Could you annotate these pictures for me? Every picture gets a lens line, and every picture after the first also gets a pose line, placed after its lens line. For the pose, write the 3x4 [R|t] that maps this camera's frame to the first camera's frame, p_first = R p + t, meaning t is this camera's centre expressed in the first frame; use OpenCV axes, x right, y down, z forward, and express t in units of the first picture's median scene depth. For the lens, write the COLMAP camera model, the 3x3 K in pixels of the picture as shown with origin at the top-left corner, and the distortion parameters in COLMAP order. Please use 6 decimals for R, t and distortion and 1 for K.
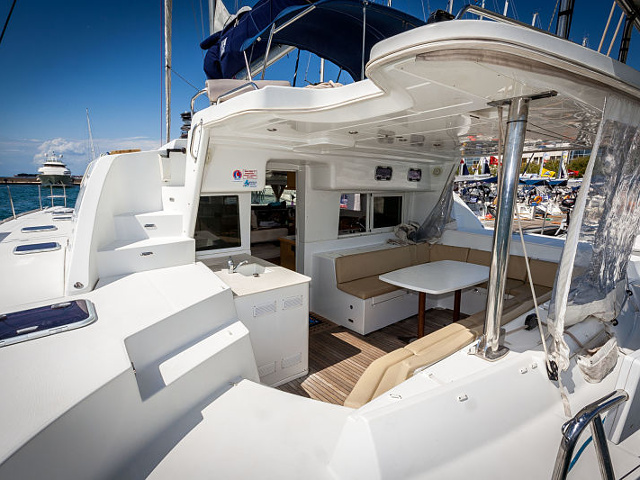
lens RADIAL K [[295.4, 0, 320.0], [0, 295.4, 240.0], [0, 0, 1]] dist [0.001678, 0.000150]
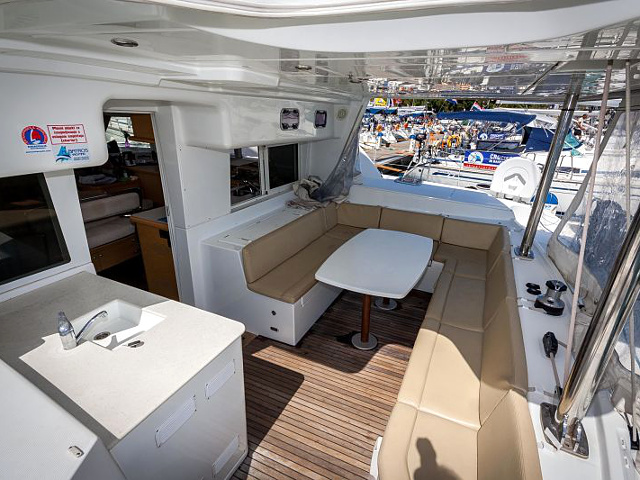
lens RADIAL K [[314.2, 0, 320.0], [0, 314.2, 240.0], [0, 0, 1]] dist [0.020196, -0.000313]
pose [[0.897852, -0.148209, 0.414602, -0.071505], [0.060956, 0.974417, 0.216322, -0.092128], [-0.436057, -0.168953, 0.883917, 0.221265]]
